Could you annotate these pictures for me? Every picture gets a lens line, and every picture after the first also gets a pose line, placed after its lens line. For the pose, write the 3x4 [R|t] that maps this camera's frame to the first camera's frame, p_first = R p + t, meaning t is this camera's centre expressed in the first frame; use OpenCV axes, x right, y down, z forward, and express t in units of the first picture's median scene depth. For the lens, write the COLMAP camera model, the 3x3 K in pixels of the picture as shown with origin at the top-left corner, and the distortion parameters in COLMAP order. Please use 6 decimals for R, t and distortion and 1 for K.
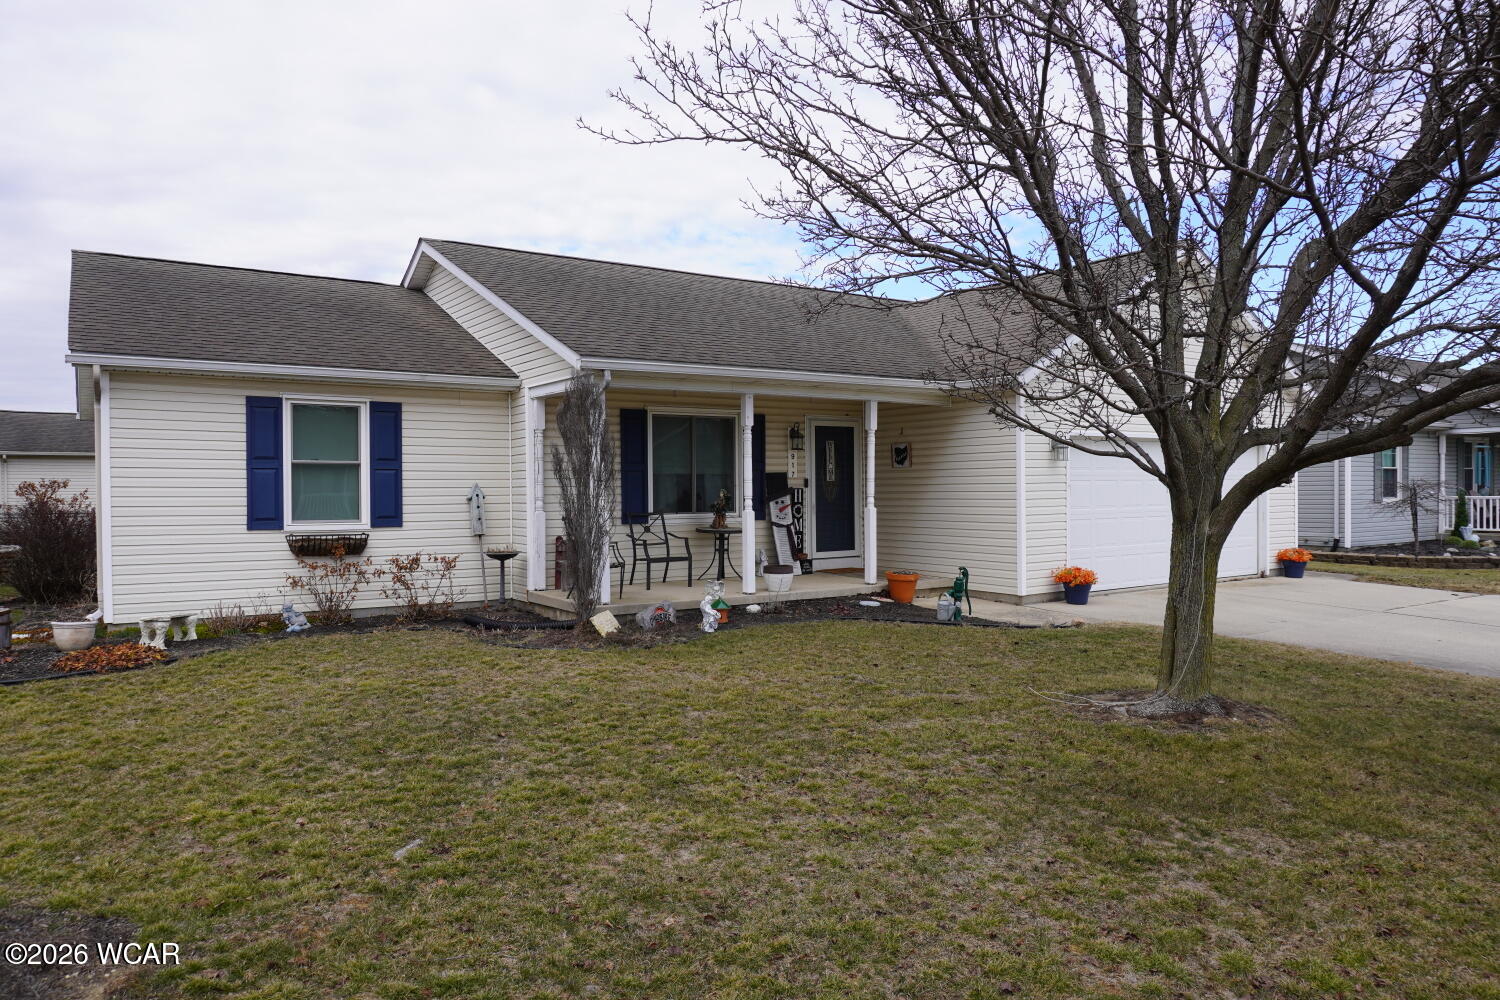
lens RADIAL K [[987.0, 0, 750.0], [0, 987.0, 500.0], [0, 0, 1]] dist [-0.040442, 0.003625]
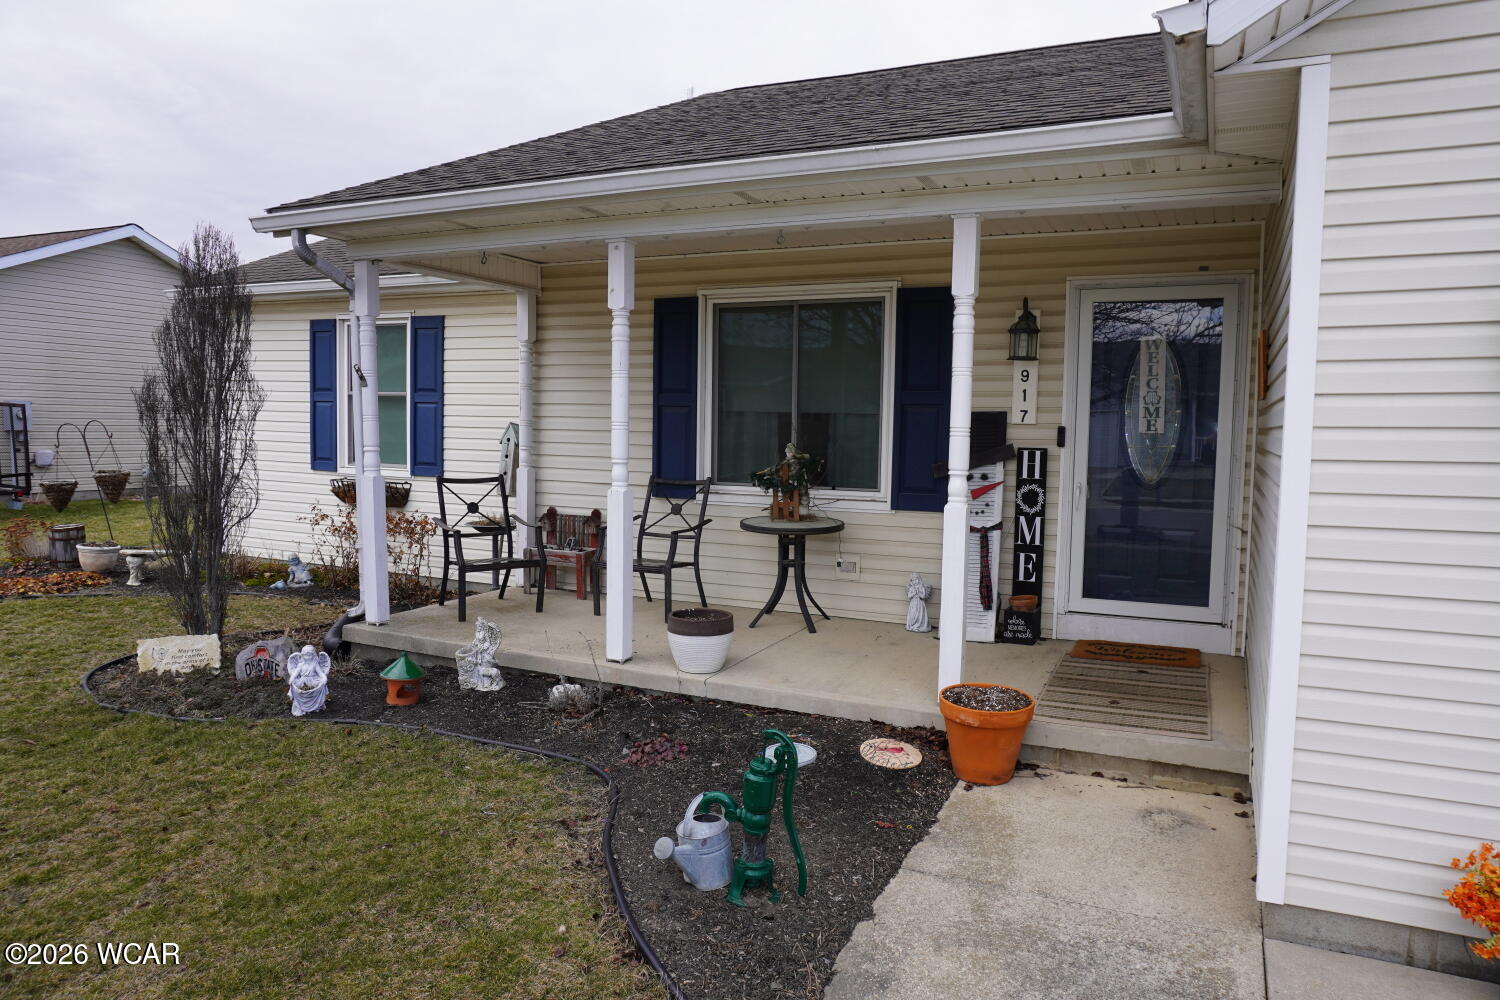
lens RADIAL K [[987.0, 0, 750.0], [0, 987.0, 500.0], [0, 0, 1]] dist [-0.040442, 0.003625]
pose [[0.528075, 0.081763, -0.845253, 0.417710], [-0.033763, 0.996588, 0.075309, -0.020667], [0.848526, -0.011231, 0.529034, 0.772404]]
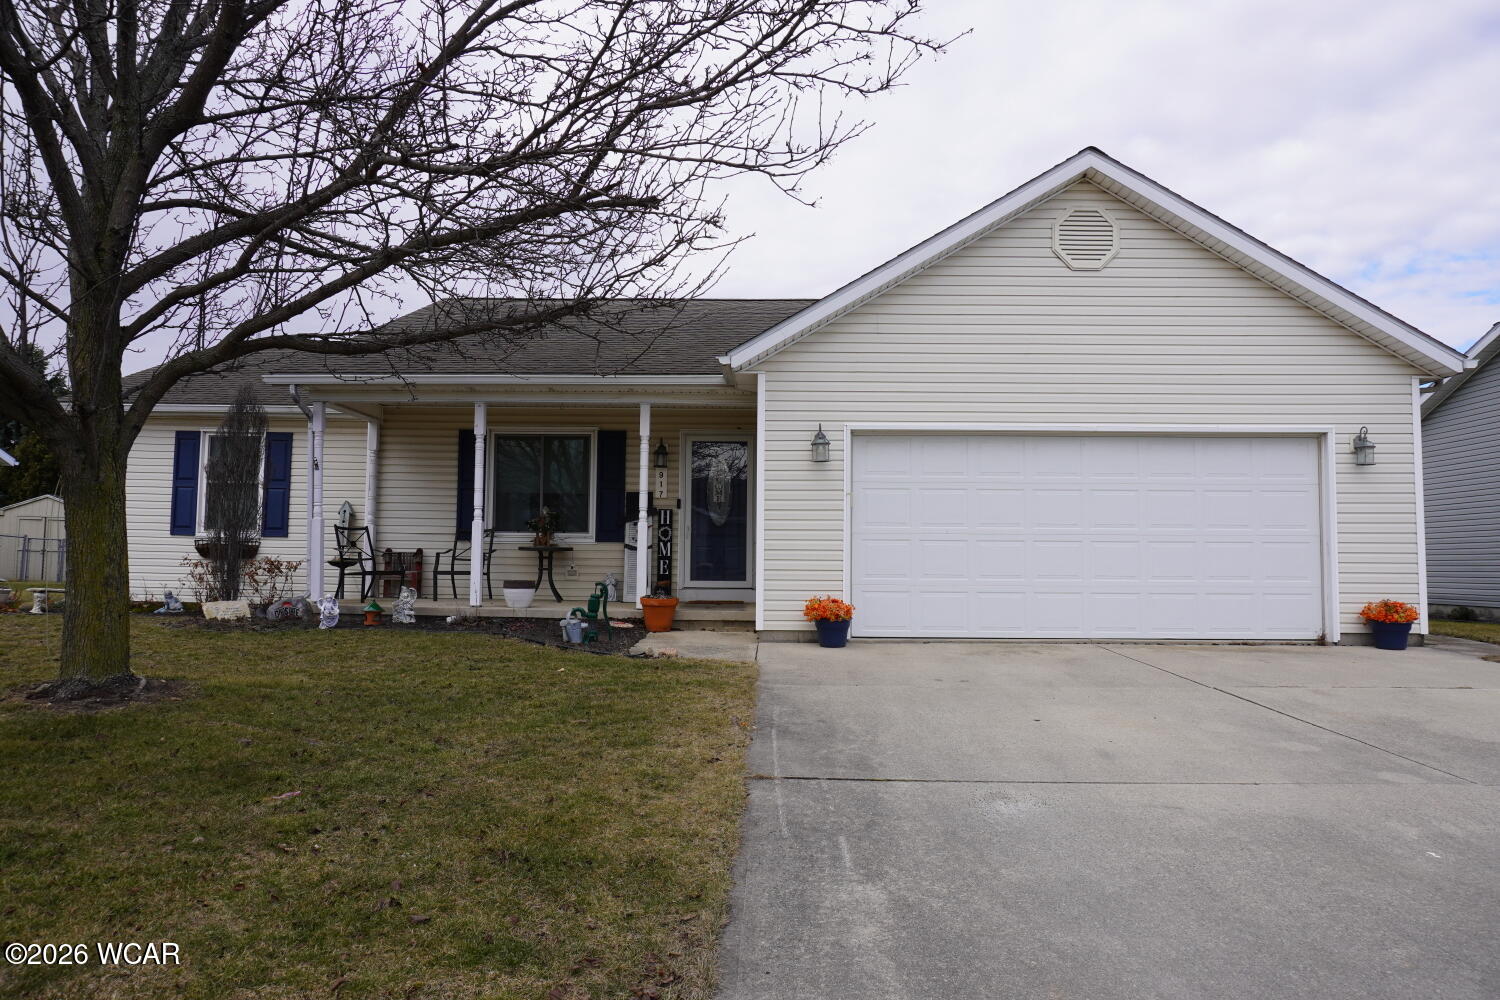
lens RADIAL K [[987.0, 0, 750.0], [0, 987.0, 500.0], [0, 0, 1]] dist [-0.040442, 0.003625]
pose [[0.826751, -0.020983, -0.562177, 0.740407], [-0.026069, 0.996802, -0.075542, 0.055182], [0.561964, 0.077110, 0.823560, 0.334107]]
